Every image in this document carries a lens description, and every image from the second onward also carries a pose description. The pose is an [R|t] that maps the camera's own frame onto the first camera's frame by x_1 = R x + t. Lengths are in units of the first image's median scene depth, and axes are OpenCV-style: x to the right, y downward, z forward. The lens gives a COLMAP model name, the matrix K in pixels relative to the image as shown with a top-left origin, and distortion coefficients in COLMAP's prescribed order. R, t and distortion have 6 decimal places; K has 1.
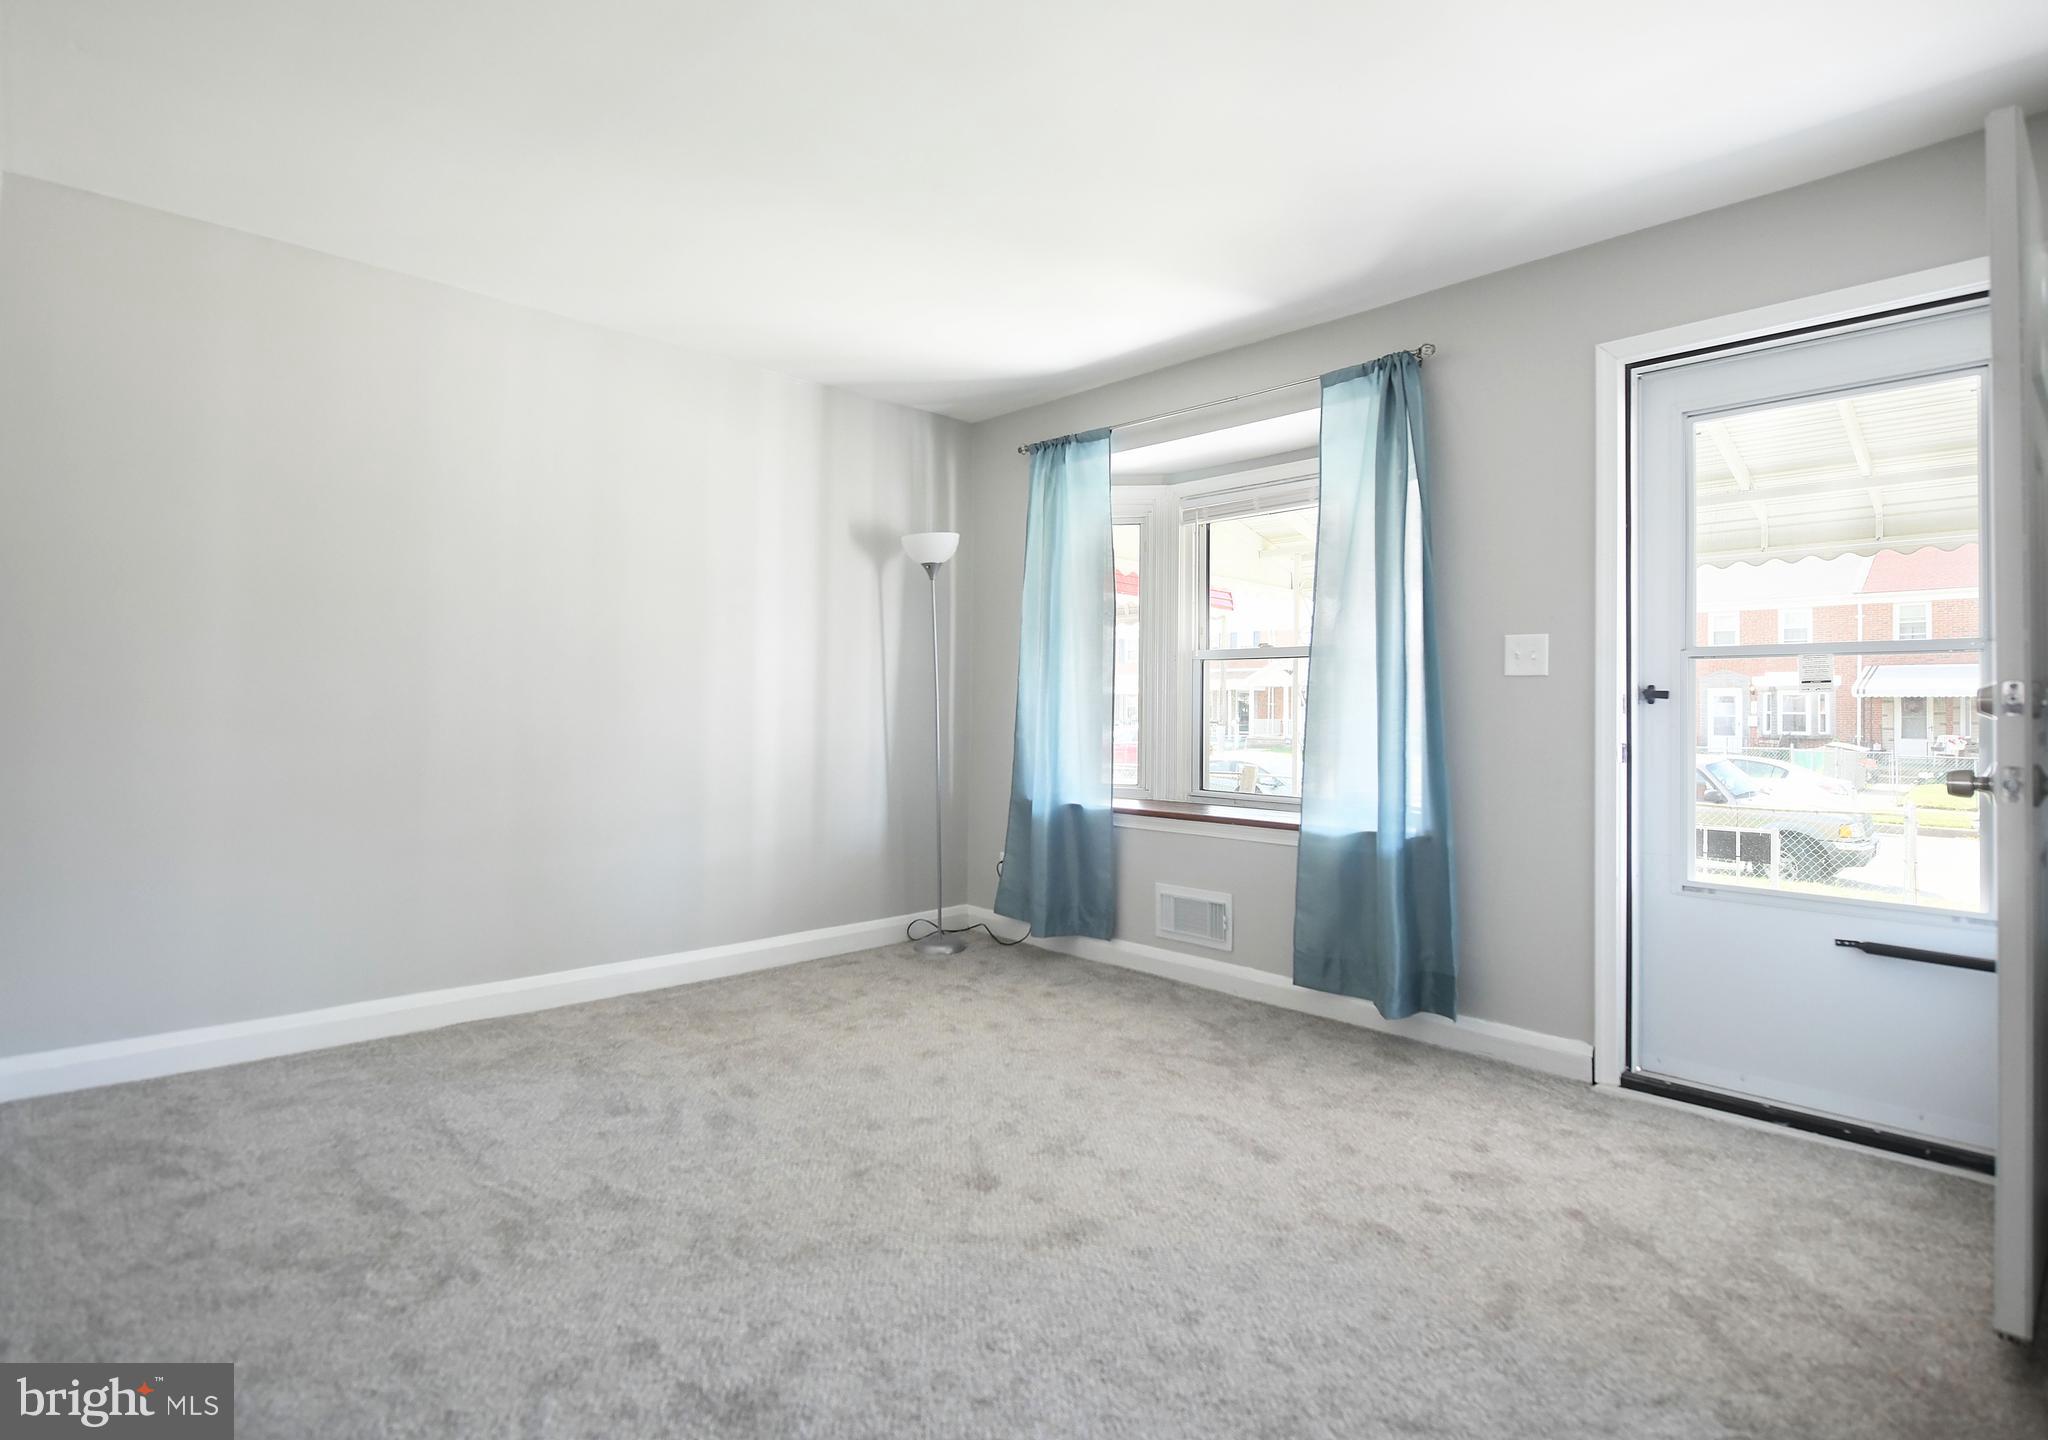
lens RADIAL K [[1117.9, 0, 1022.1], [0, 1117.9, 711.2], [0, 0, 1]] dist [-0.003299, -0.000753]
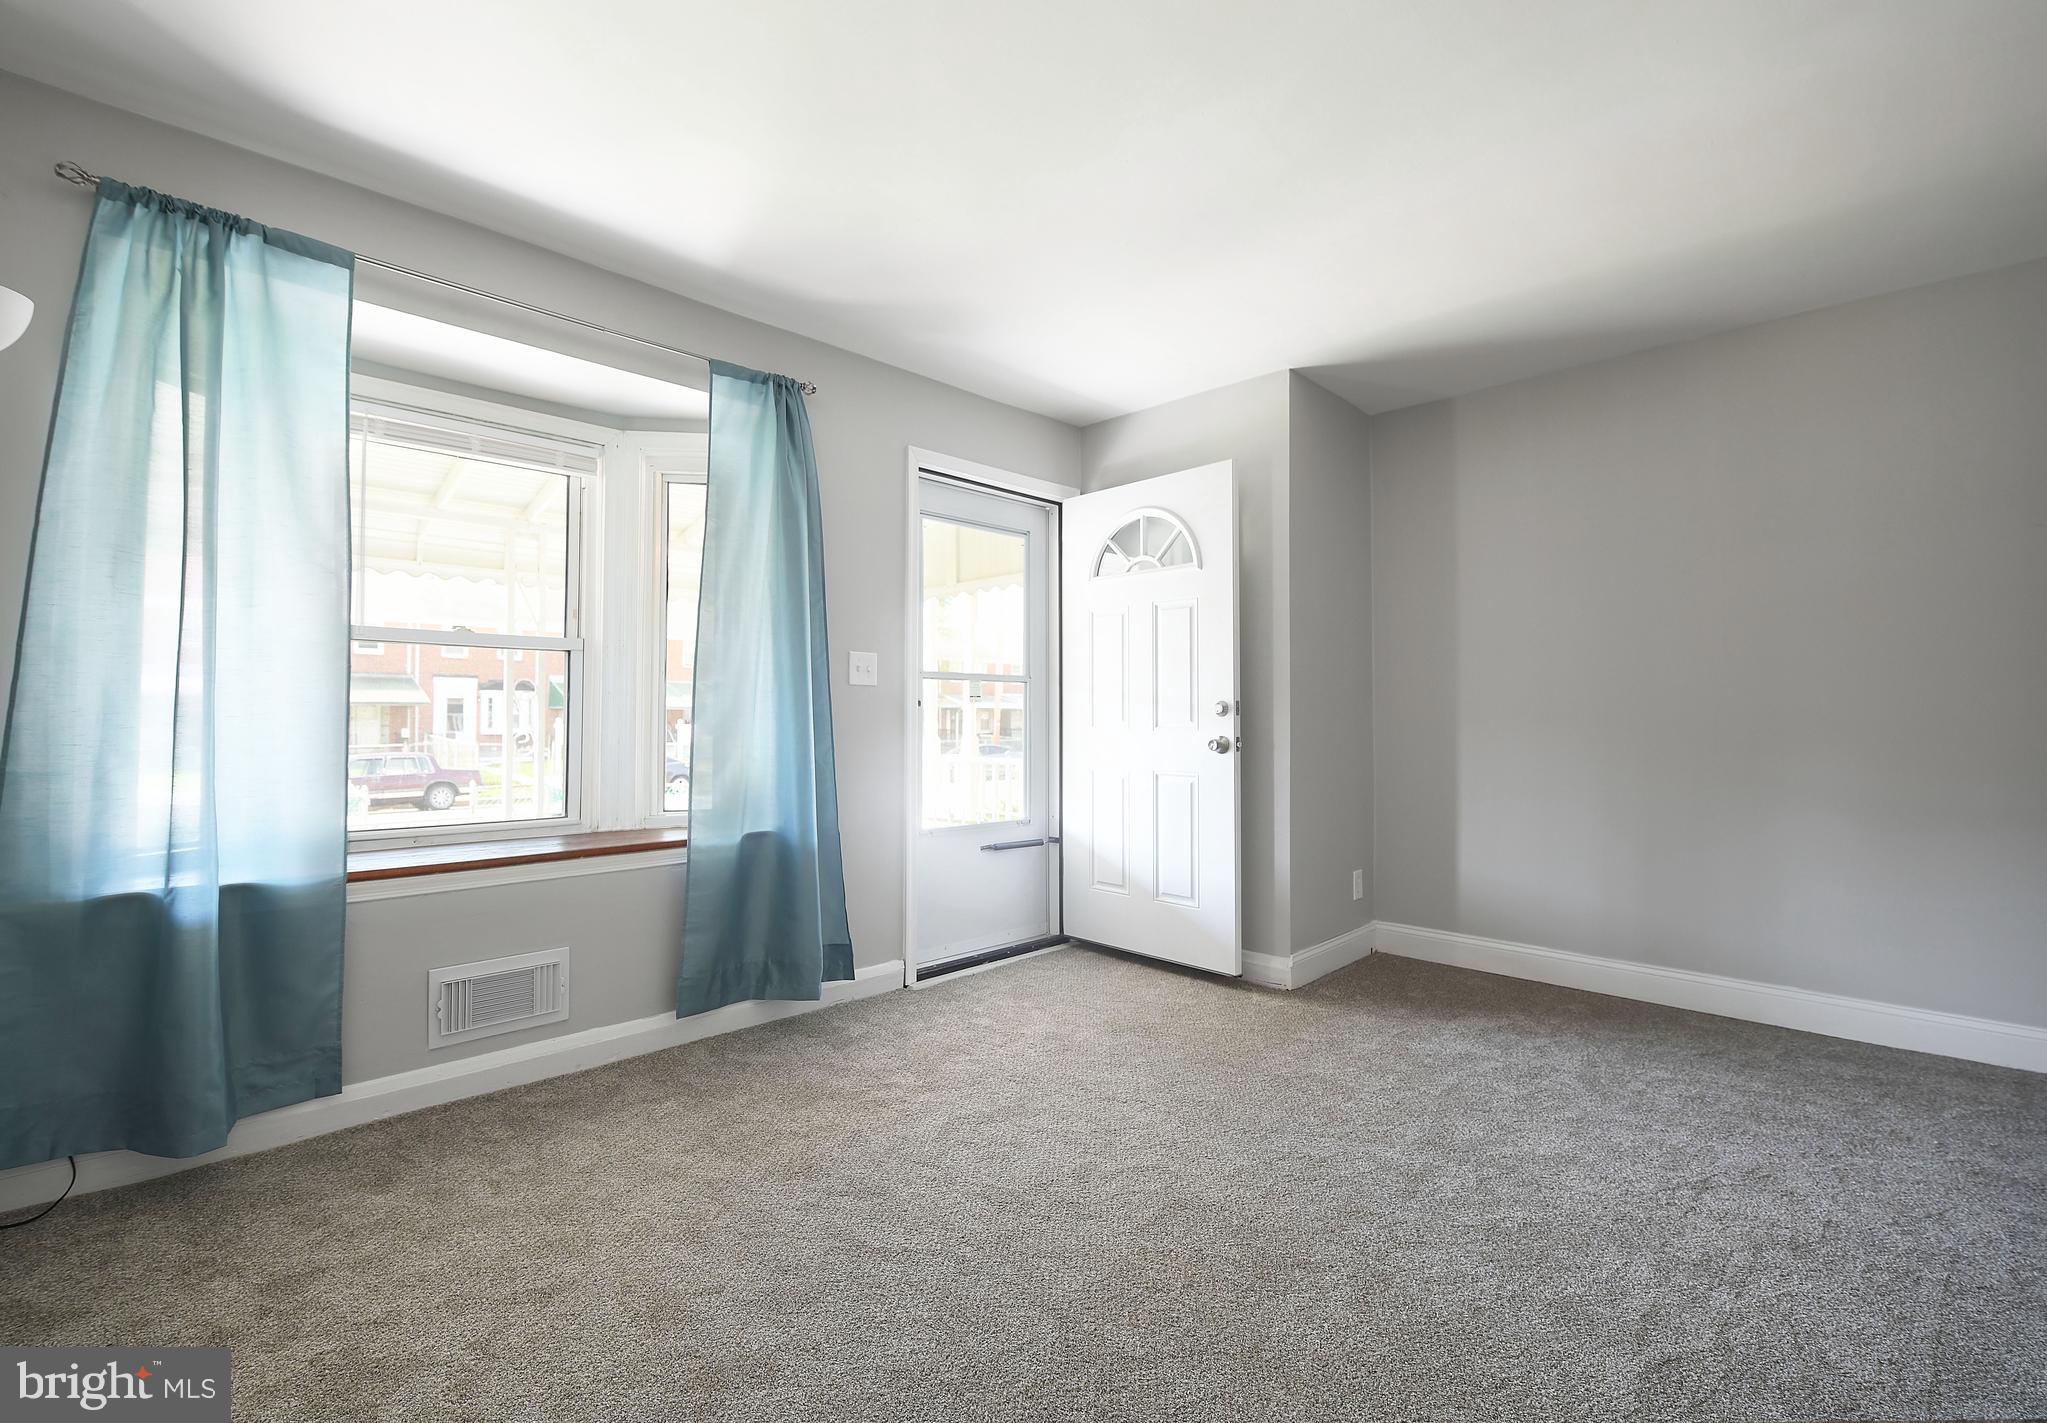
lens RADIAL K [[938.5, 0, 1019.5], [0, 938.5, 706.9], [0, 0, 1]] dist [-0.002439, -0.000349]
pose [[-0.054150, -0.002975, 0.998528, -0.532913], [-0.004423, 0.999986, 0.002740, -0.010126], [-0.998523, -0.004269, -0.054163, 0.774098]]
